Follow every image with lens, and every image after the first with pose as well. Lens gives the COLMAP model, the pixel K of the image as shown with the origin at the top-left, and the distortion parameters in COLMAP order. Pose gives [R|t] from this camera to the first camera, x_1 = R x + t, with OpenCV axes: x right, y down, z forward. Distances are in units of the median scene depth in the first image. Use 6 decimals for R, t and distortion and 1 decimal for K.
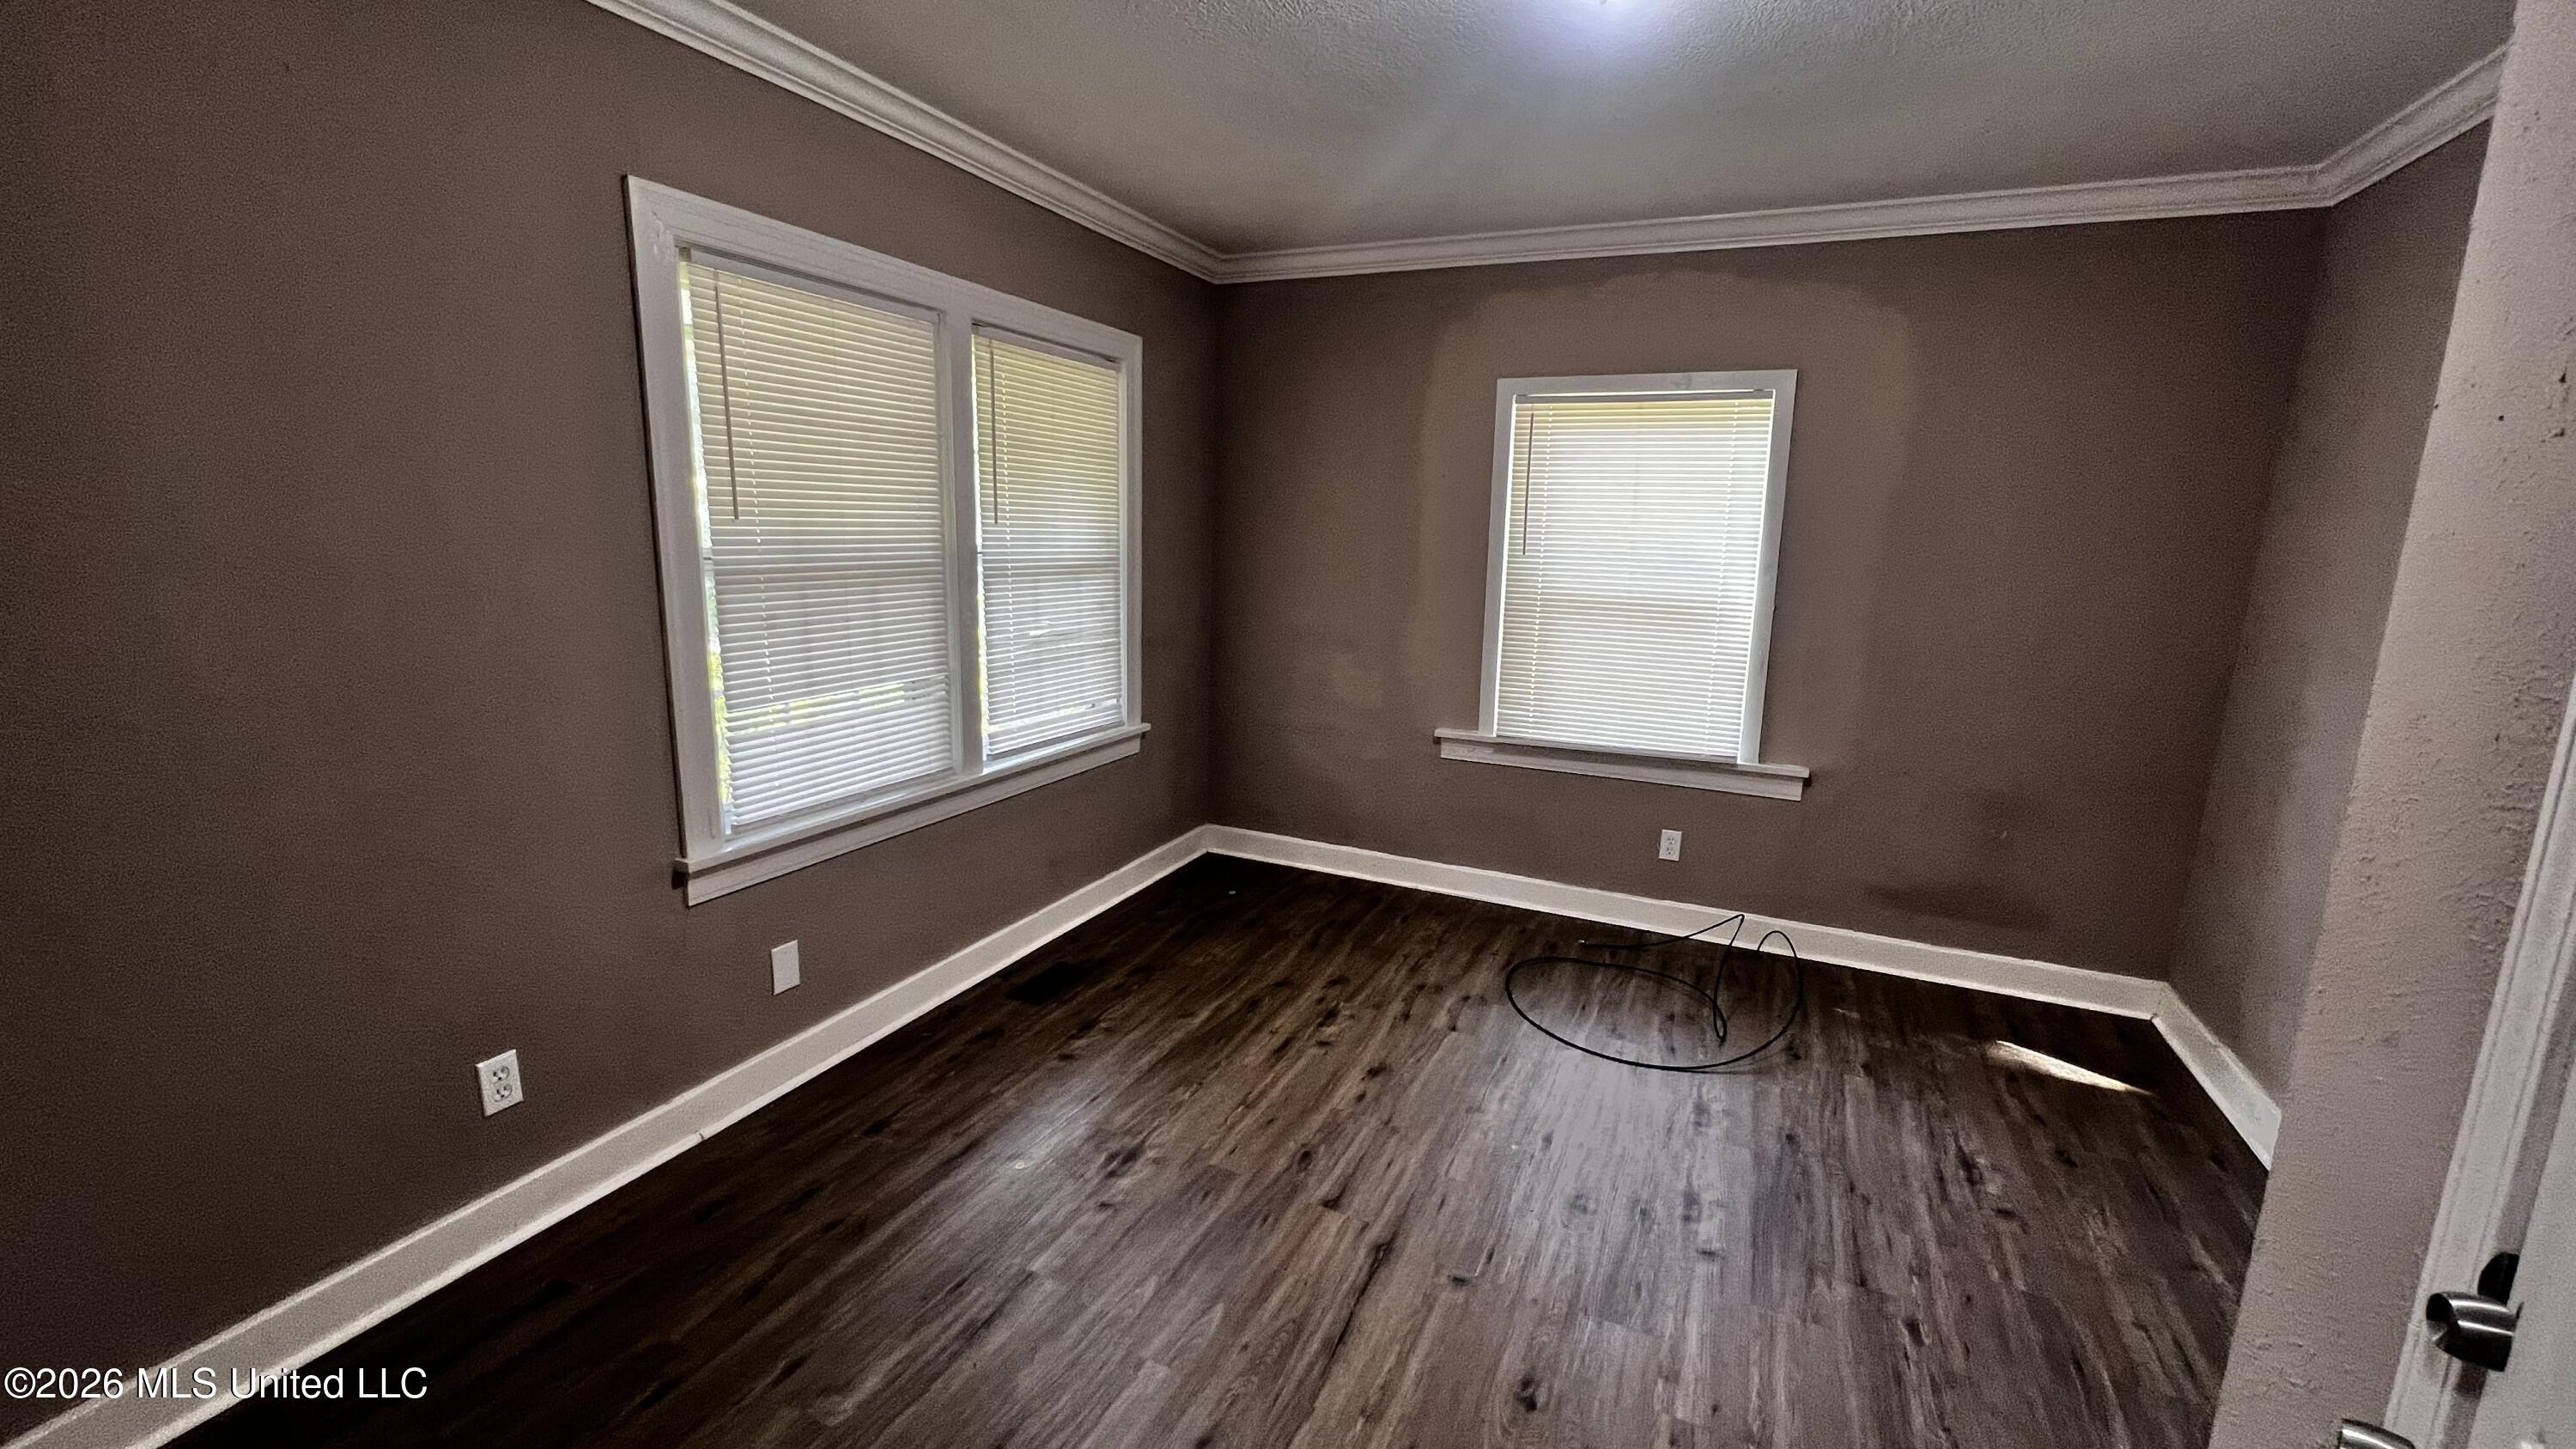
lens RADIAL K [[1029.8, 0, 1276.5], [0, 1029.8, 712.7], [0, 0, 1]] dist [-0.001498, -0.000093]
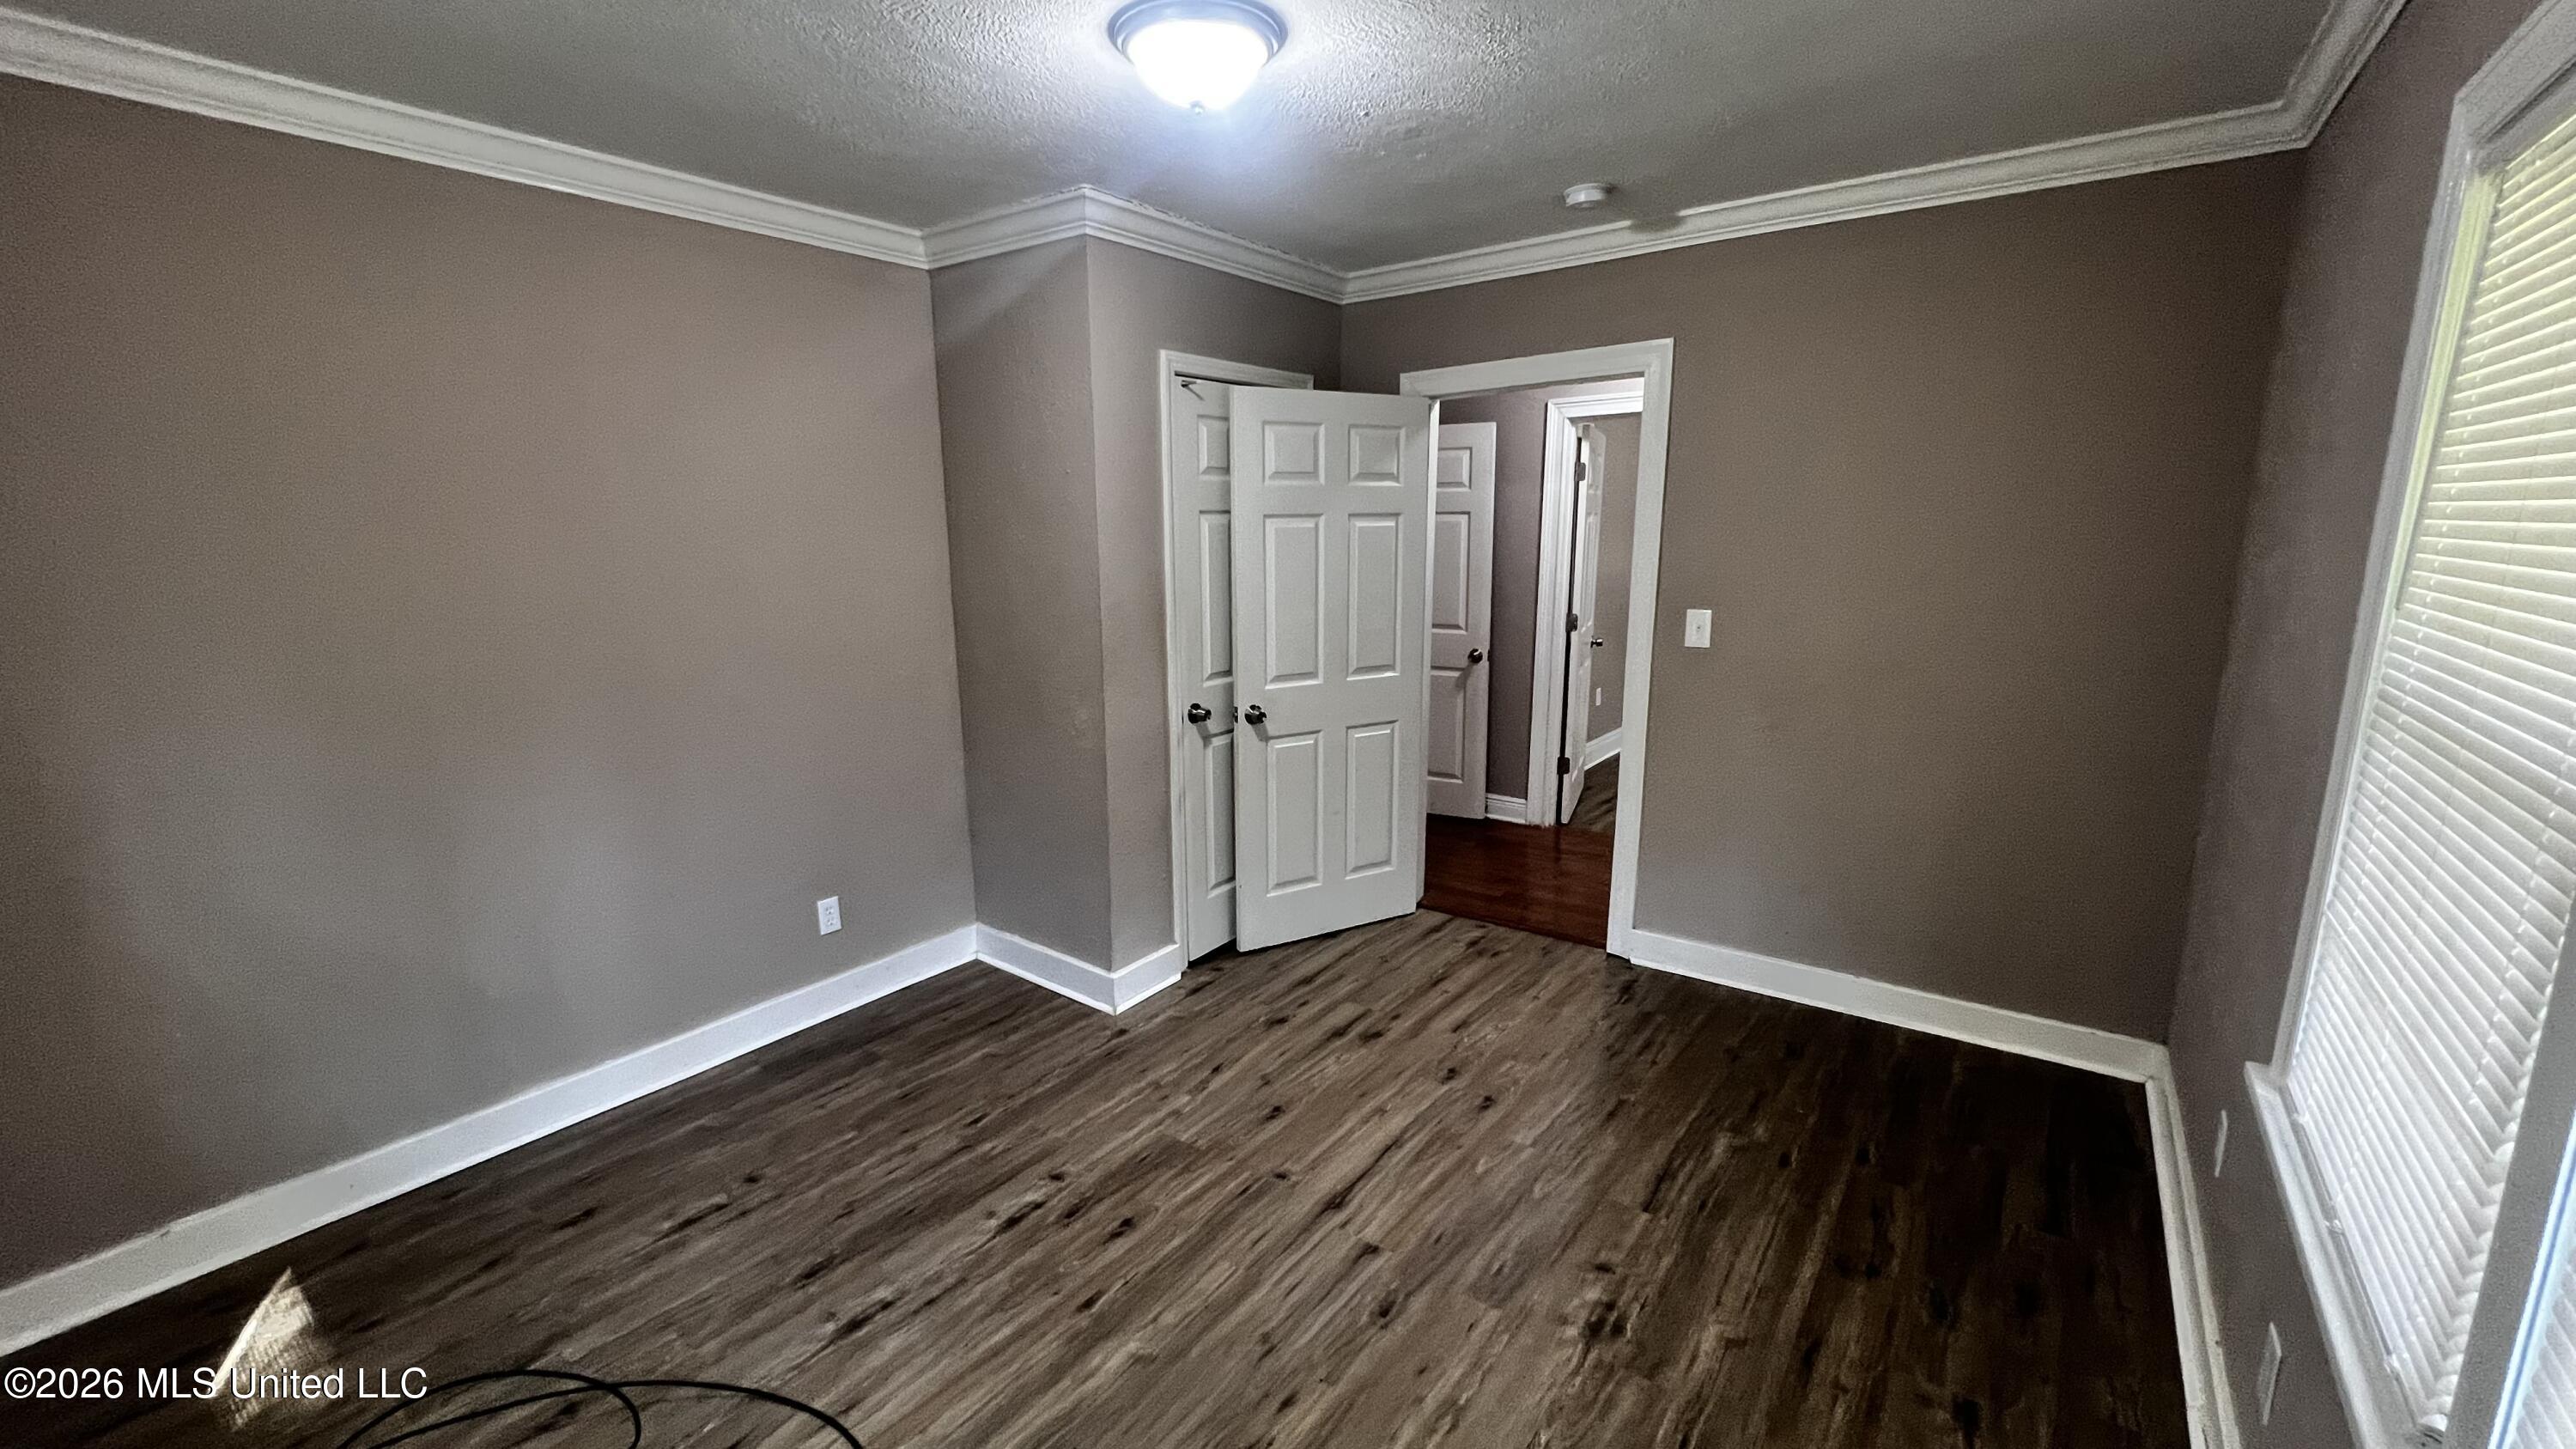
lens RADIAL K [[1029.8, 0, 1287.0], [0, 1029.8, 723.3], [0, 0, 1]] dist [-0.001498, -0.000093]
pose [[-0.979818, -0.059322, 0.190886, -0.027274], [0.017659, 0.925527, 0.378271, -0.365546], [-0.199110, 0.374007, -0.905800, 1.707307]]
